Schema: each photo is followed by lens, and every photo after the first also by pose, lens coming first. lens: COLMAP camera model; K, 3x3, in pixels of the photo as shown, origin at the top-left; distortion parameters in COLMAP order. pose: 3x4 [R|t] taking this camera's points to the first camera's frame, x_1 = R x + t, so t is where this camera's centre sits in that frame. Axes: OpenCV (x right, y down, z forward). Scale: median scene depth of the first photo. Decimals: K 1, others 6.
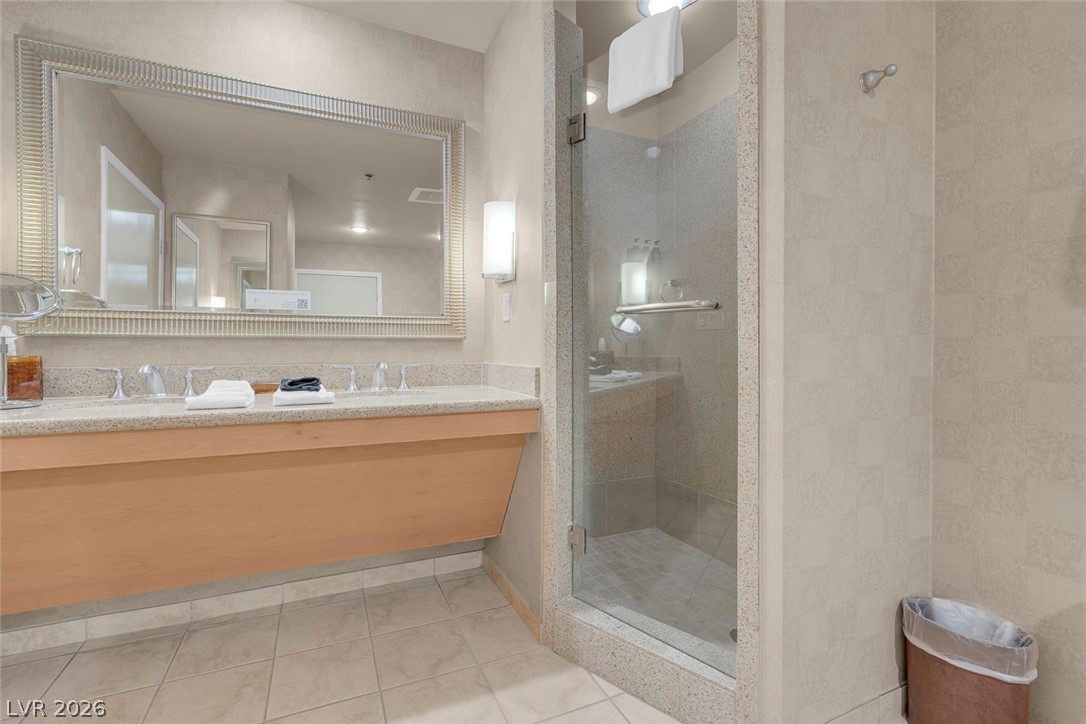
lens RADIAL K [[495.9, 0, 537.4], [0, 495.9, 354.3], [0, 0, 1]] dist [-0.005052, 0.003051]
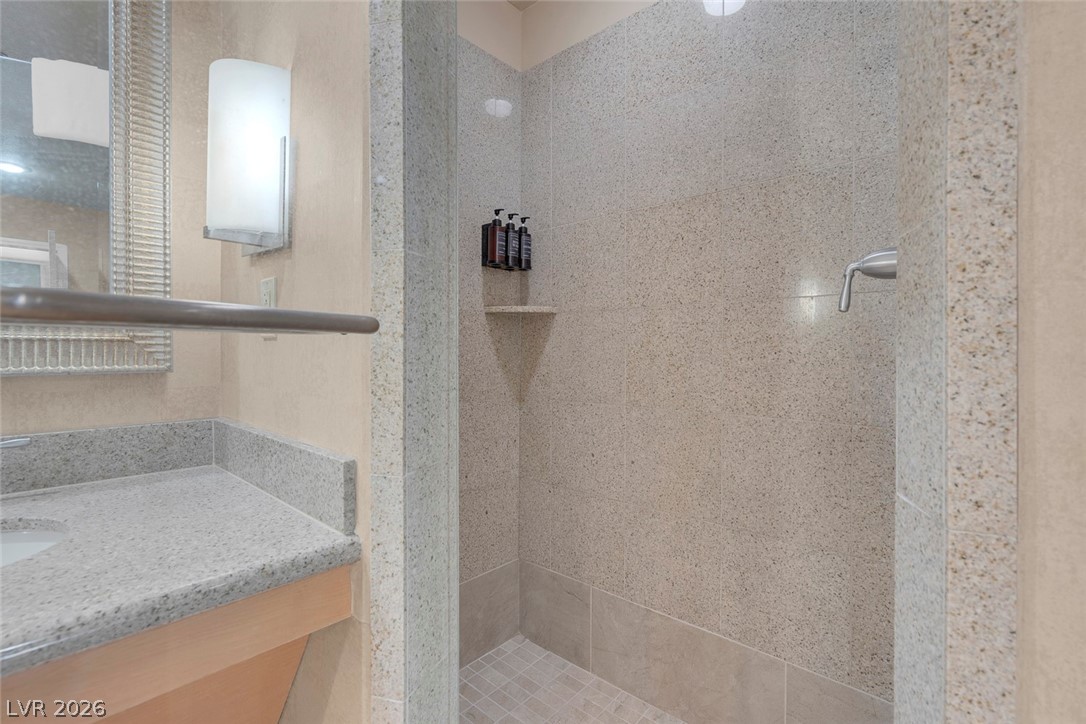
lens RADIAL K [[495.9, 0, 539.7], [0, 495.9, 356.7], [0, 0, 1]] dist [-0.005052, 0.003051]
pose [[0.913354, -0.000151, 0.407166, -0.023654], [0.000064, 1.000000, 0.000226, -0.058344], [-0.407166, -0.000180, 0.913354, 0.568733]]
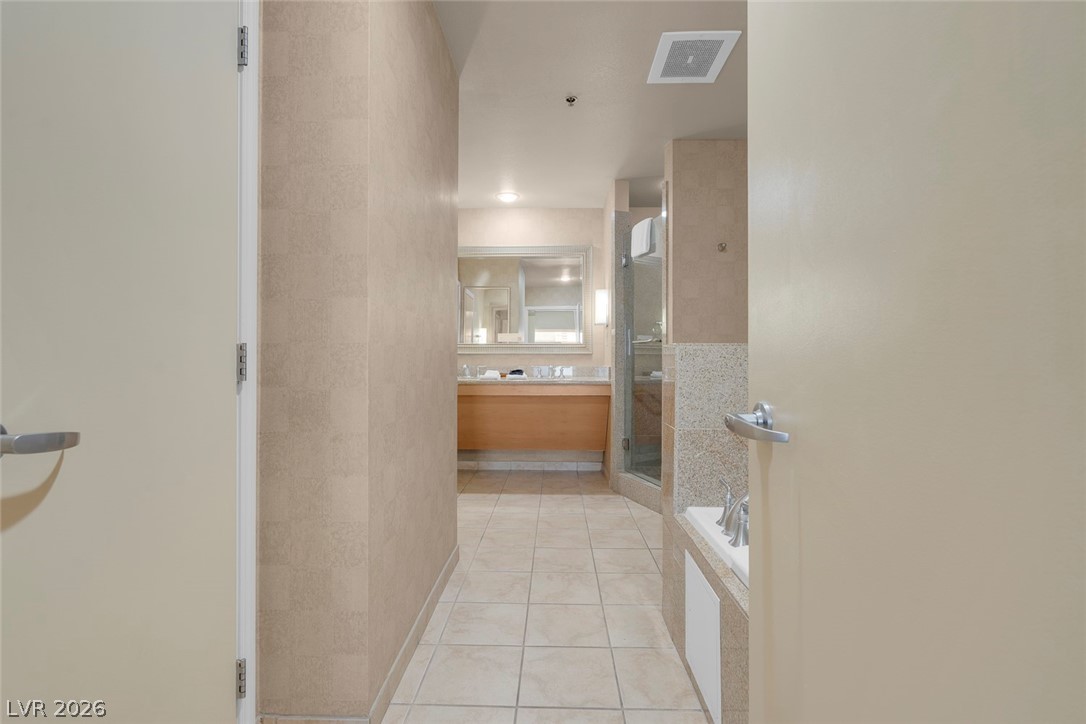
lens RADIAL K [[495.9, 0, 538.8], [0, 495.9, 359.7], [0, 0, 1]] dist [-0.005052, 0.003051]
pose [[0.901056, -0.000083, -0.433703, 0.684709], [-0.006655, 0.999880, -0.014019, 0.028266], [0.433651, 0.015518, 0.900947, -1.165583]]
